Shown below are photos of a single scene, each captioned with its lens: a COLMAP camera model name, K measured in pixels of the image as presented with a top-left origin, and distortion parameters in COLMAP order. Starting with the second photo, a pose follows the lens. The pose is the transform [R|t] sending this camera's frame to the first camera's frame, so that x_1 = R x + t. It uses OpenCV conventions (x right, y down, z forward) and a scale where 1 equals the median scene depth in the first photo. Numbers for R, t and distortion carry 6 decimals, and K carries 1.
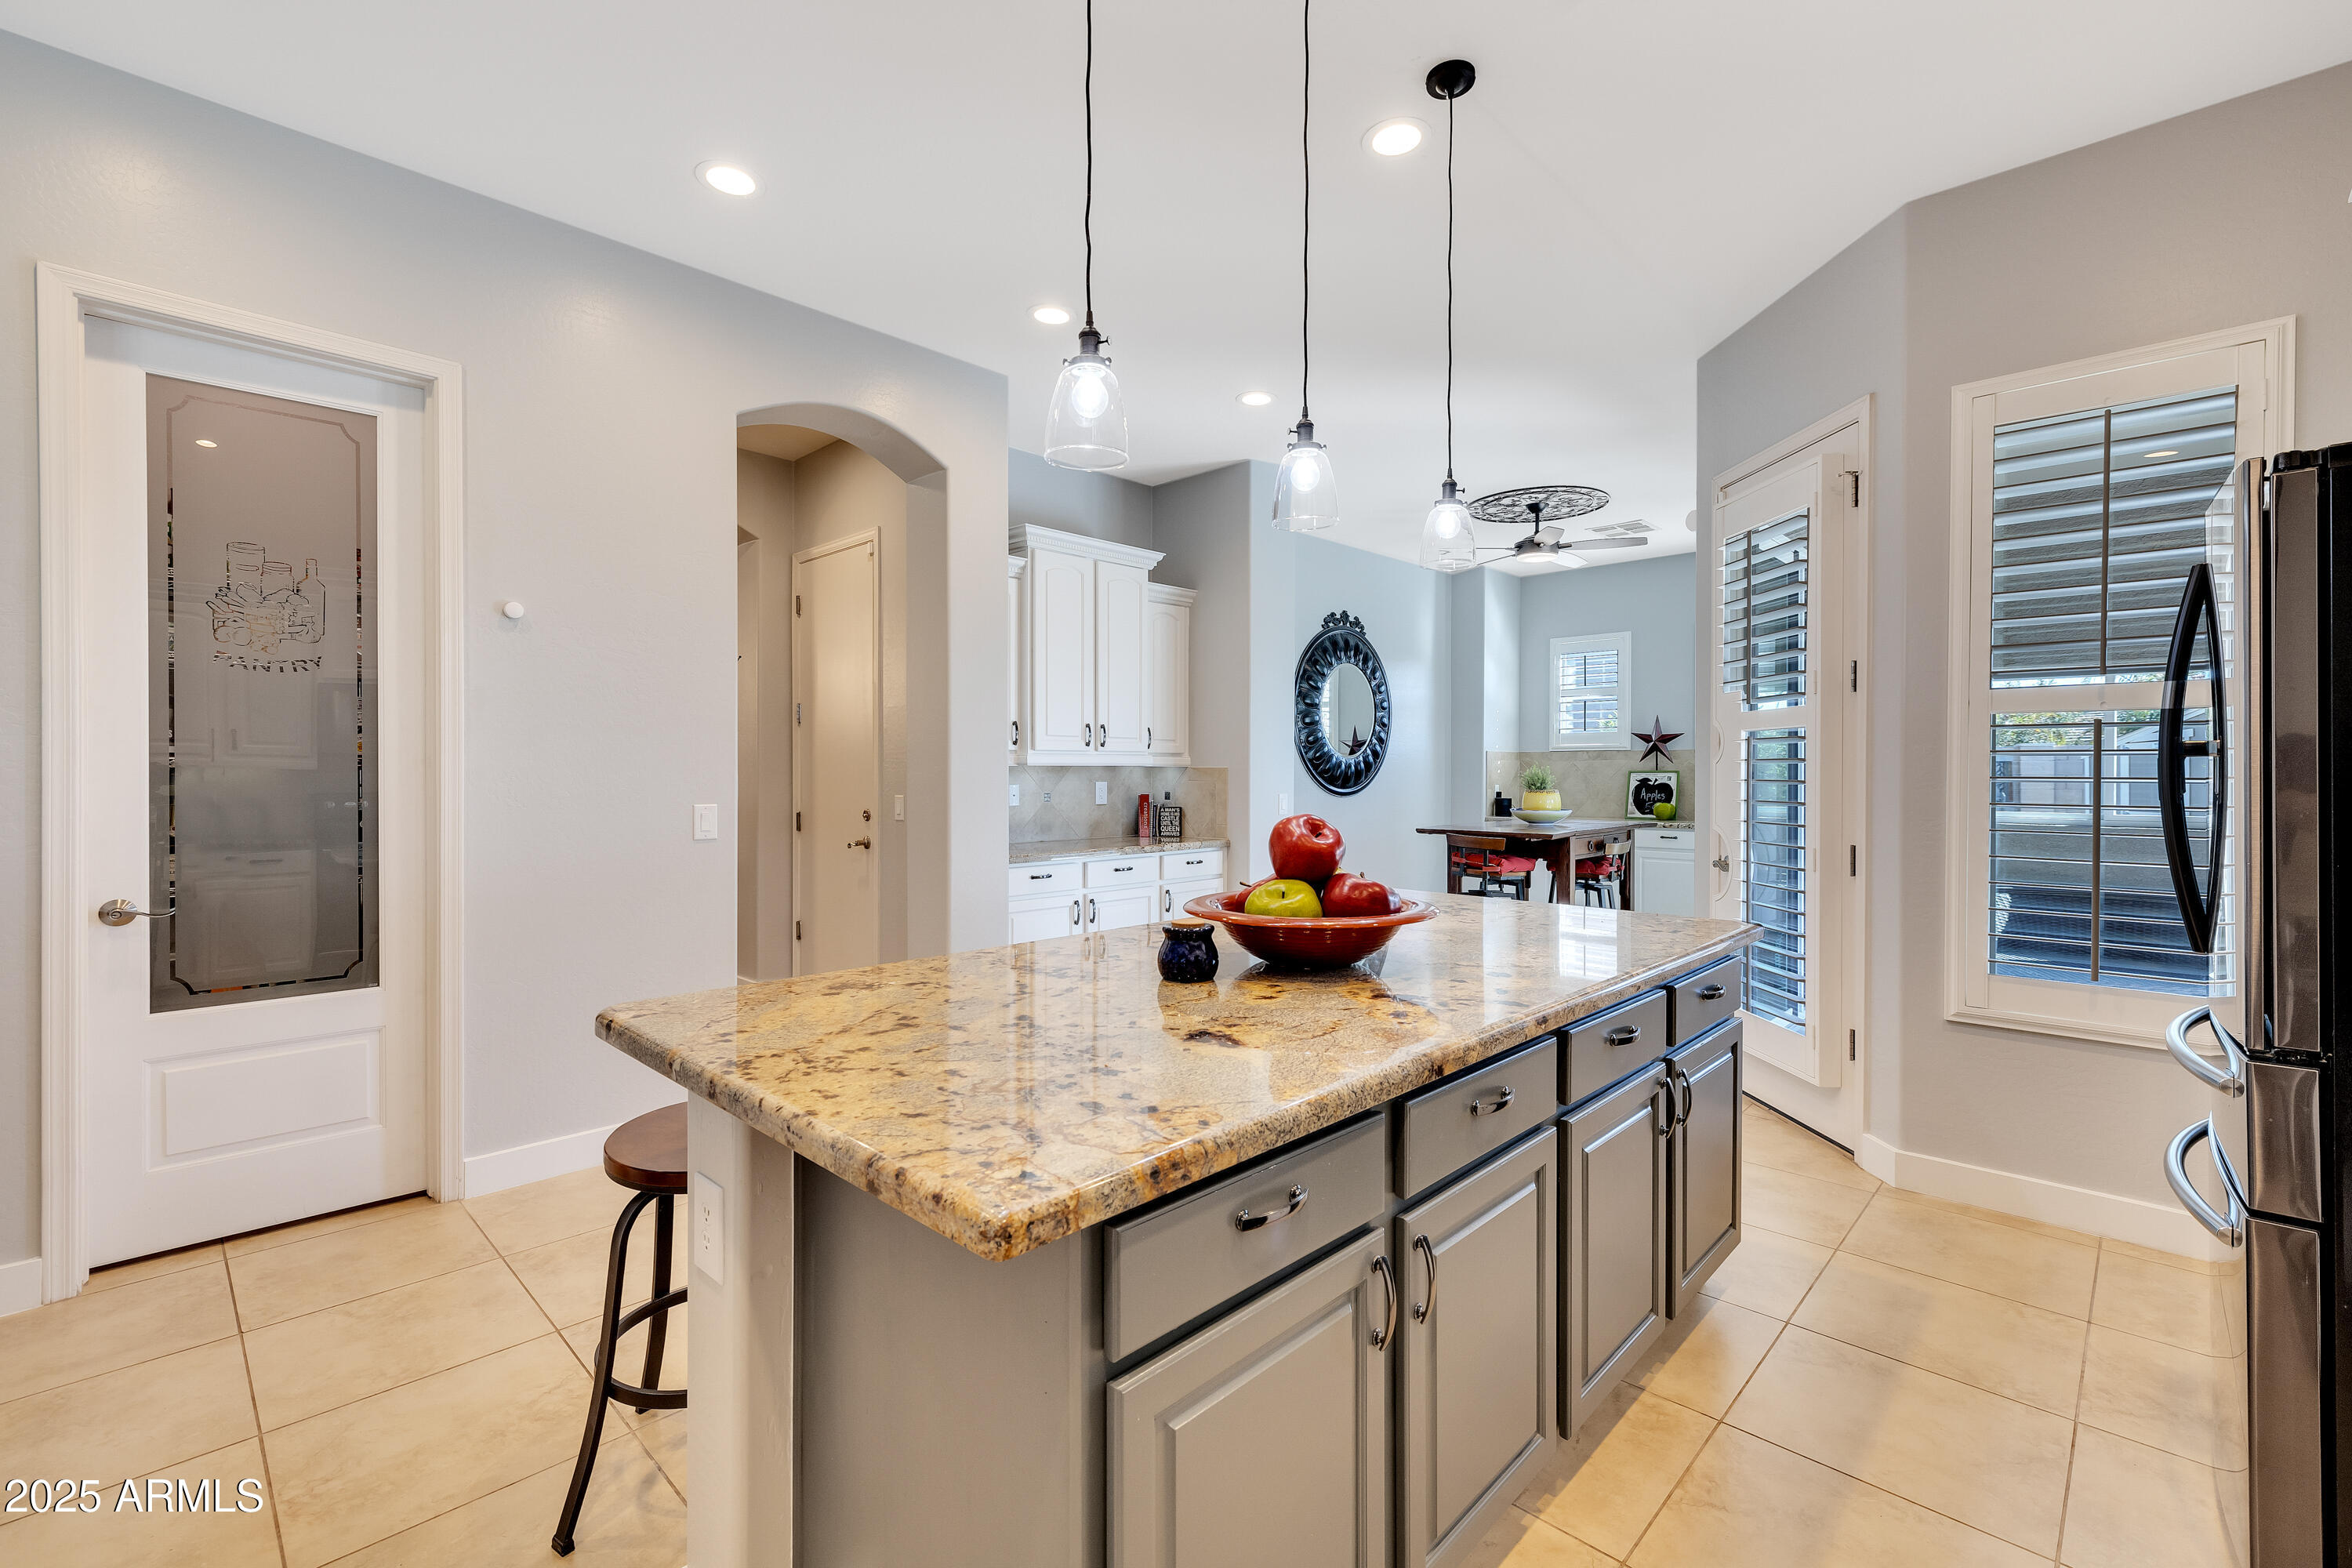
lens RADIAL K [[1011.8, 0, 1176.0], [0, 1011.8, 784.0], [0, 0, 1]] dist [-0.000320, 0.000000]
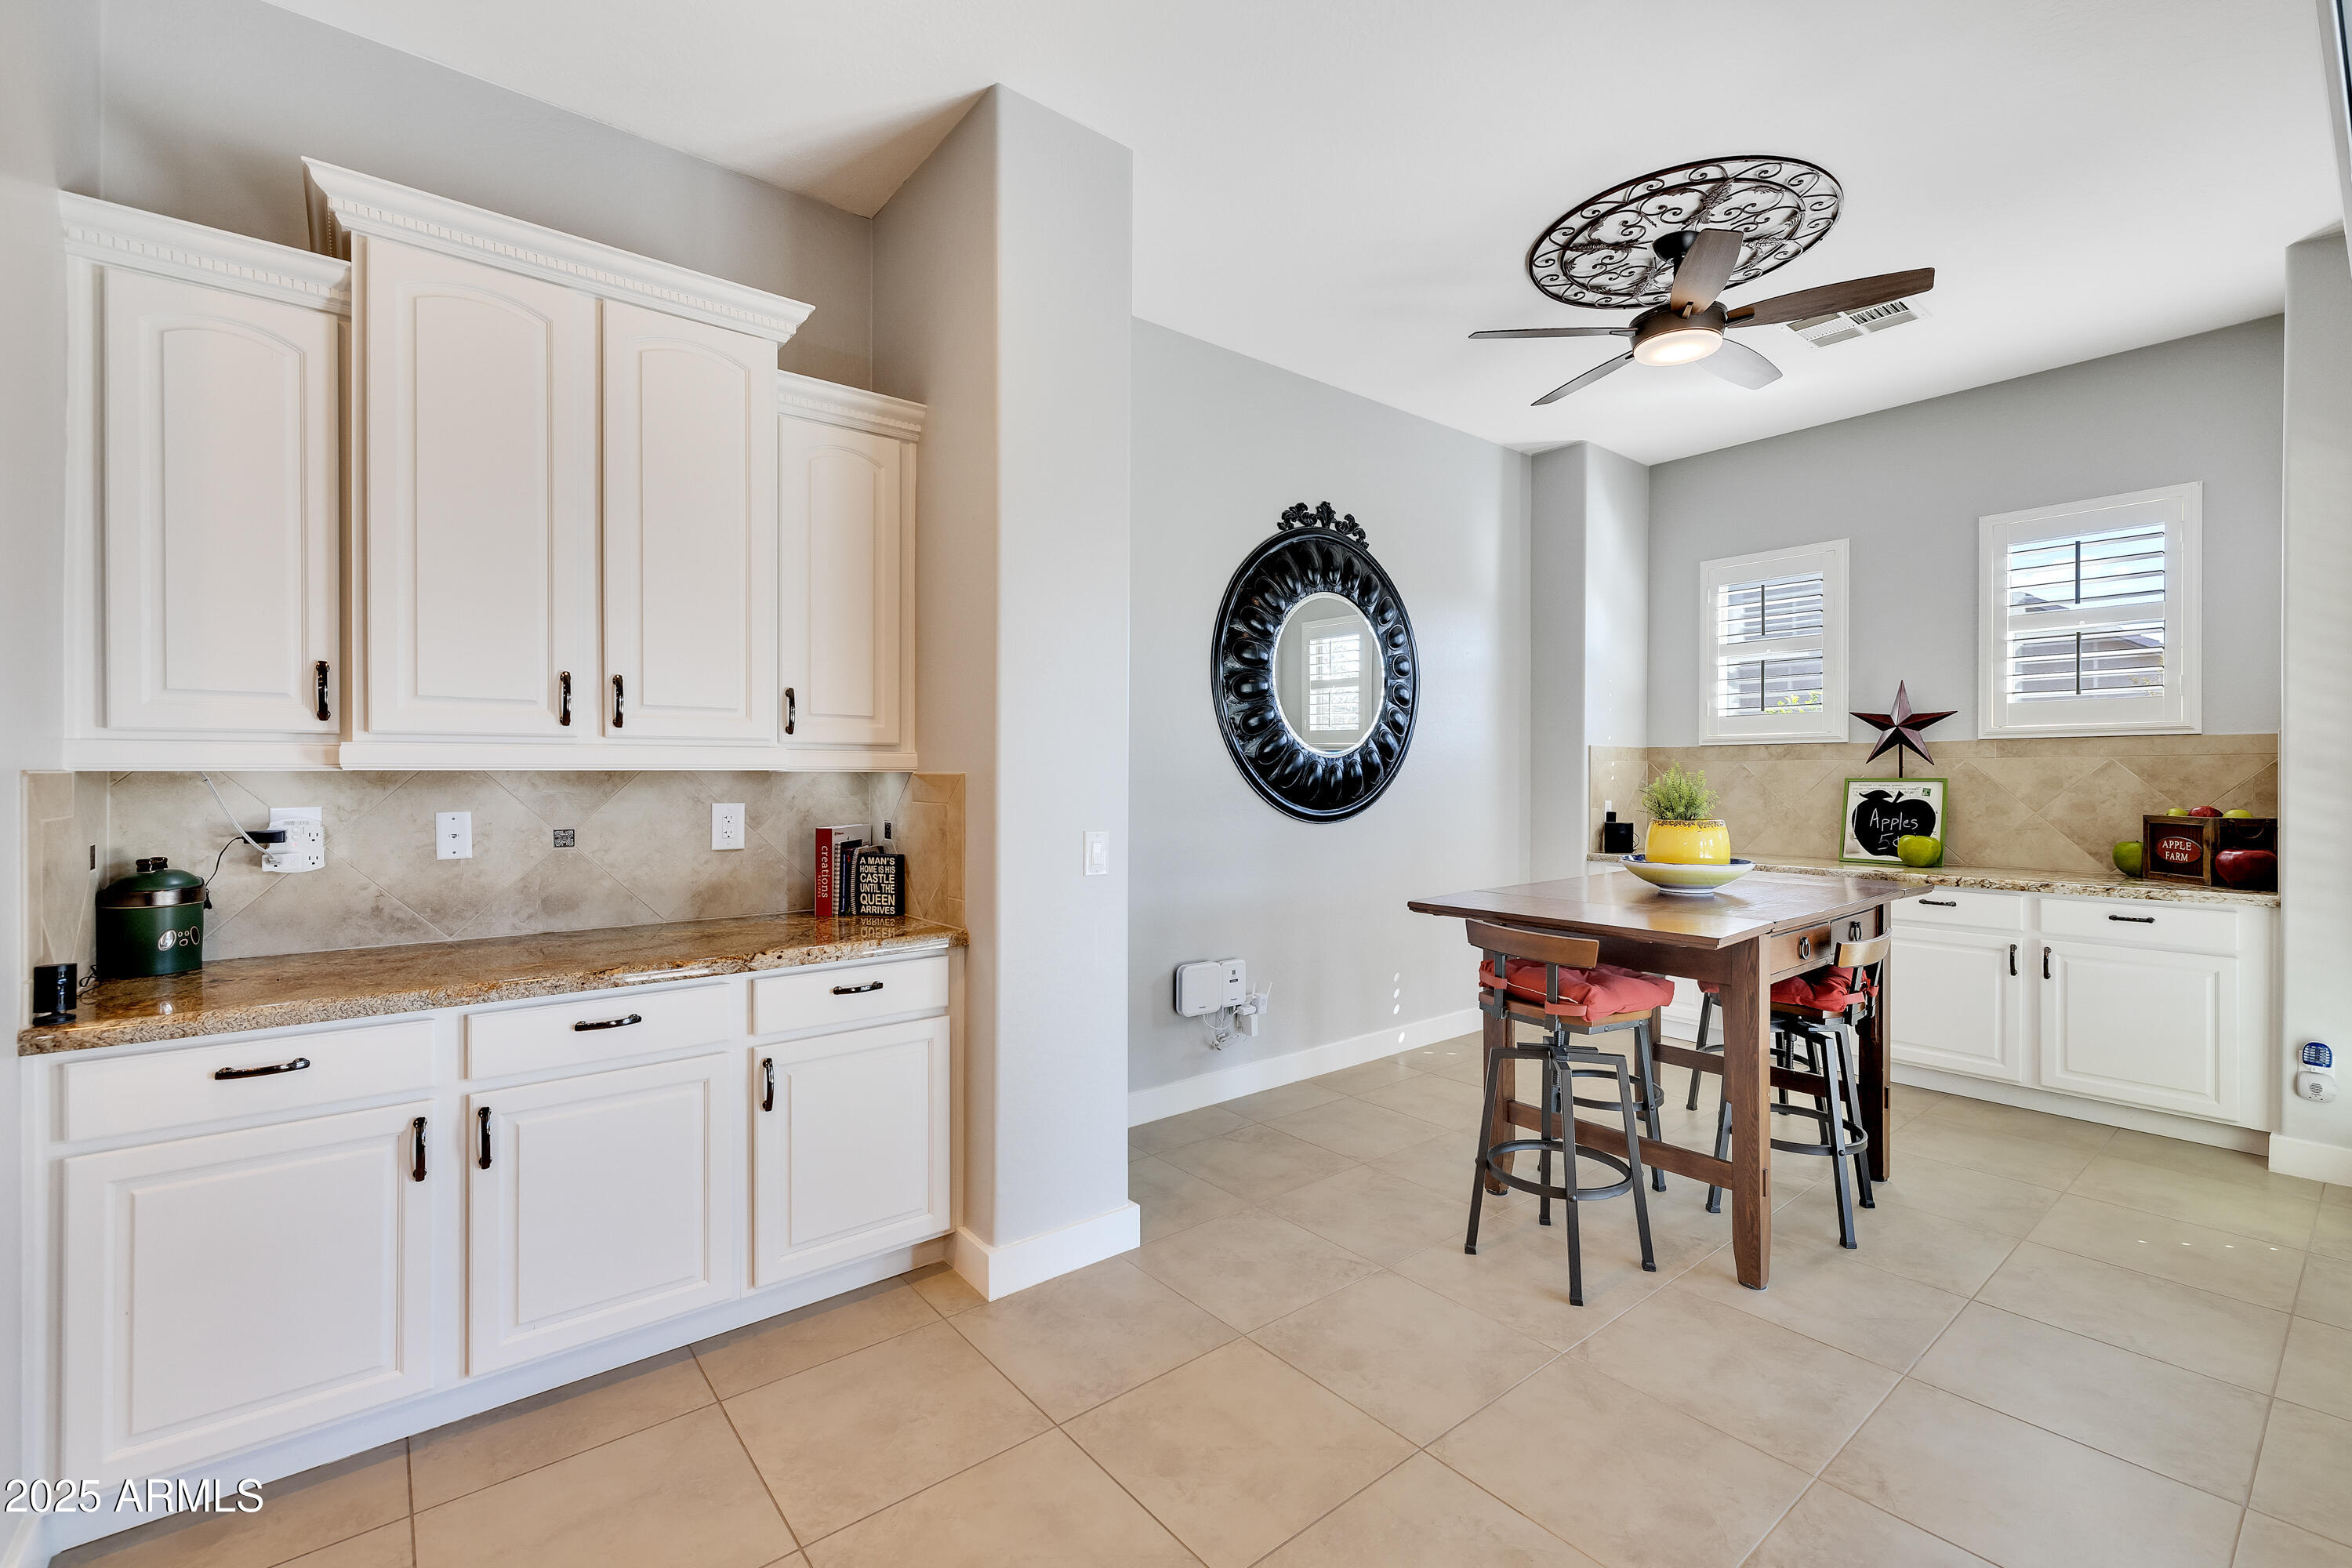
lens RADIAL K [[974.9, 0, 1176.0], [0, 974.9, 784.0], [0, 0, 1]] dist [-0.000031, -0.000067]
pose [[0.991265, 0.001137, -0.131878, 0.155413], [-0.001611, 0.999993, -0.003490, -0.007873], [0.131873, 0.003672, 0.991260, 0.435362]]
